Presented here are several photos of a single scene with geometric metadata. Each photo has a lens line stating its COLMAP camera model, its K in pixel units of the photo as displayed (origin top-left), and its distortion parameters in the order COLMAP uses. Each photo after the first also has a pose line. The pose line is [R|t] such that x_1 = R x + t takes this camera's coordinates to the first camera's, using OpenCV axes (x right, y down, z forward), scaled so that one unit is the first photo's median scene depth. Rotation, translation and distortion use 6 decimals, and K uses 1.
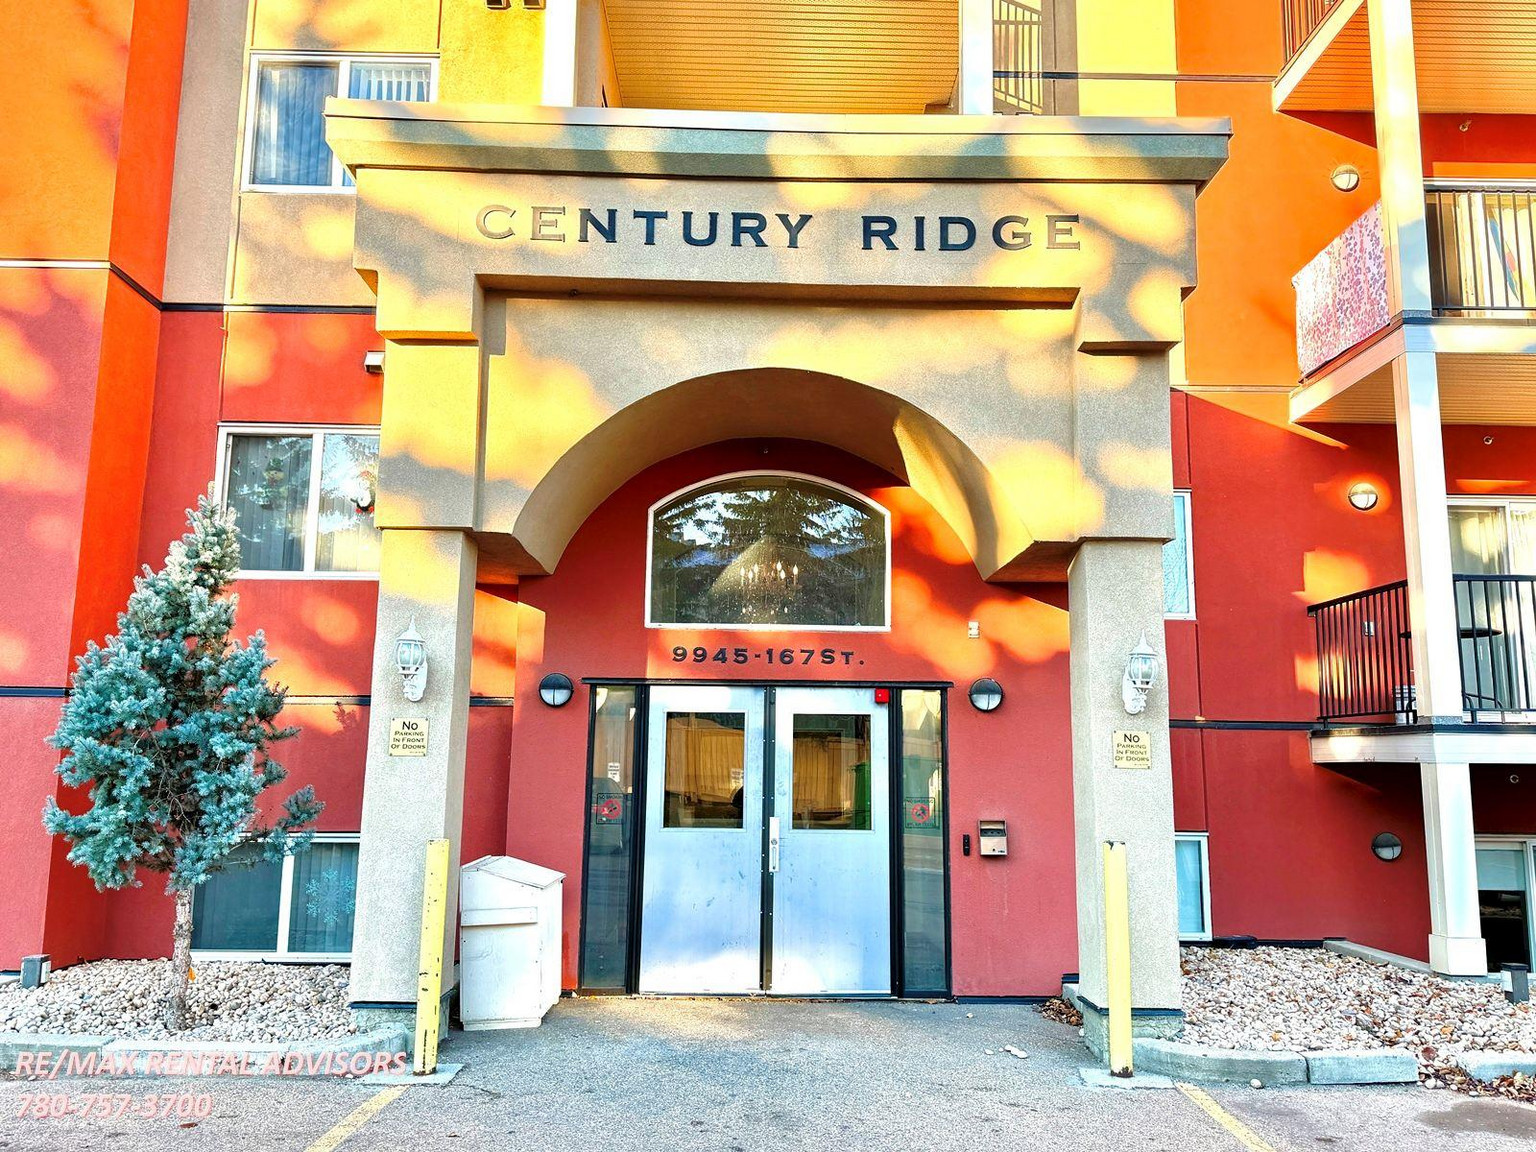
lens RADIAL K [[1240.2, 0, 768.0], [0, 1240.2, 576.0], [0, 0, 1]] dist [0.107572, -0.163725]
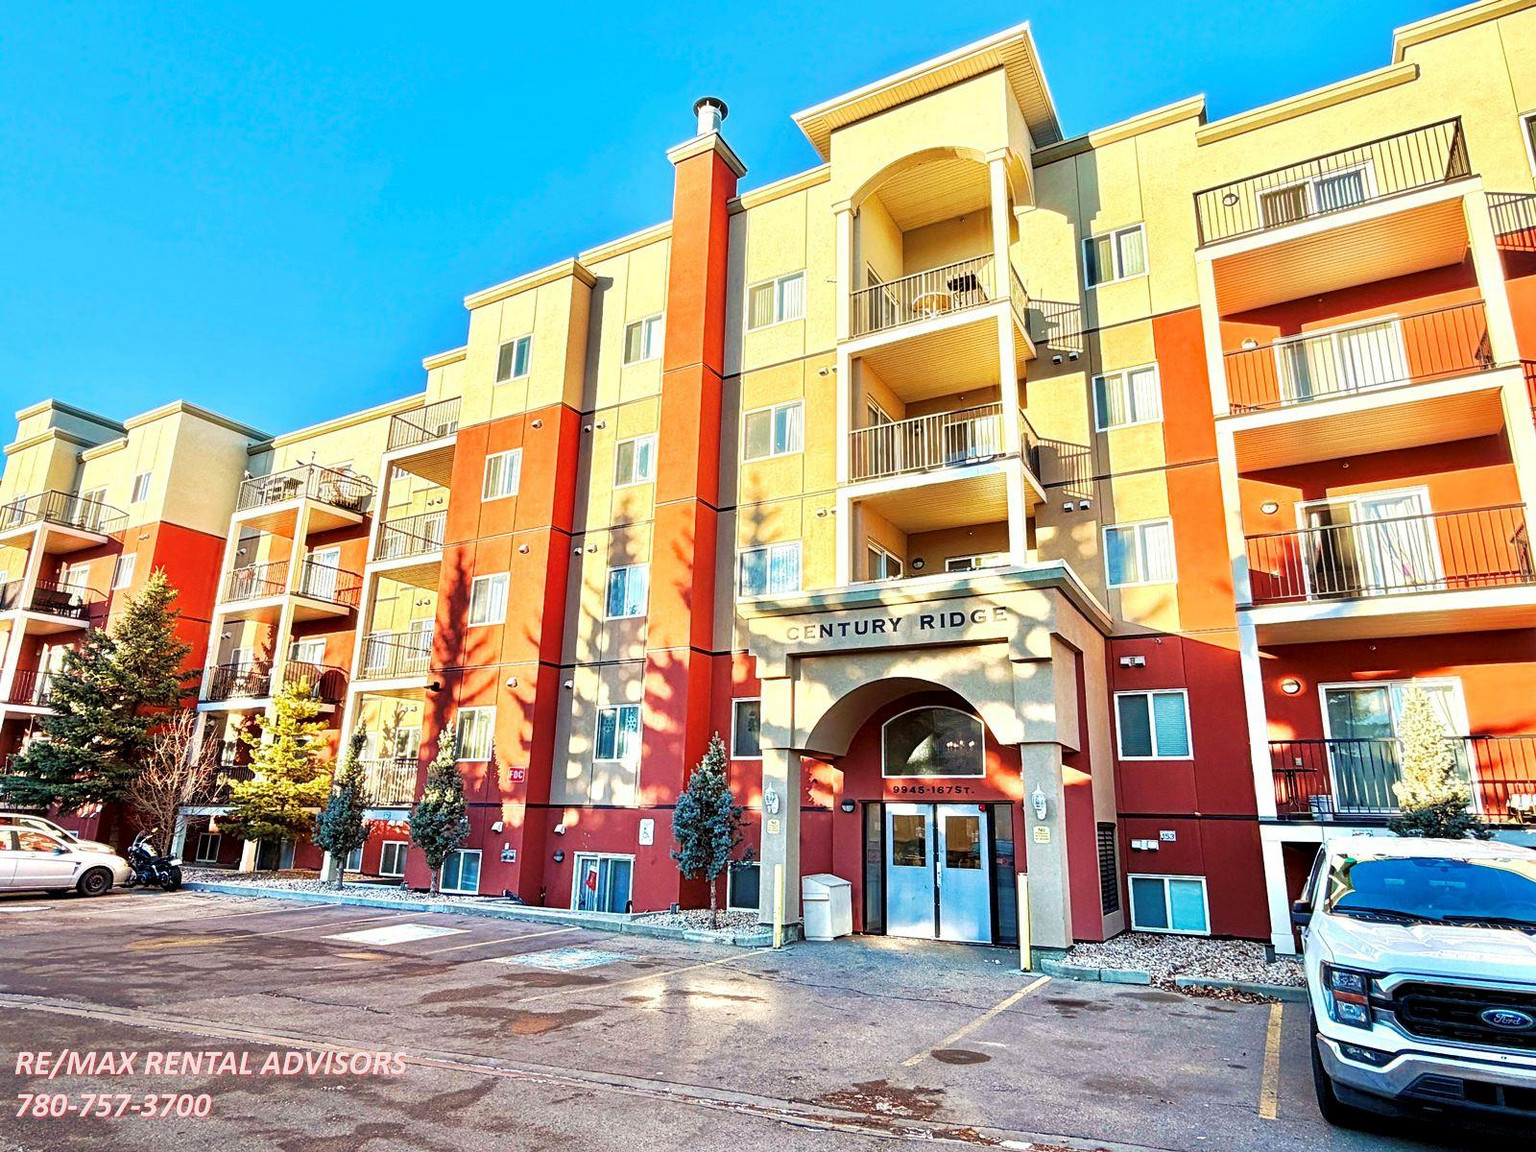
lens RADIAL K [[917.1, 0, 768.0], [0, 917.1, 576.0], [0, 0, 1]] dist [-0.003149, -0.000871]
pose [[0.861046, -0.126568, -0.492525, 0.730345], [0.069178, 0.988681, -0.133131, -0.142557], [0.503800, 0.080560, 0.860056, -0.748194]]
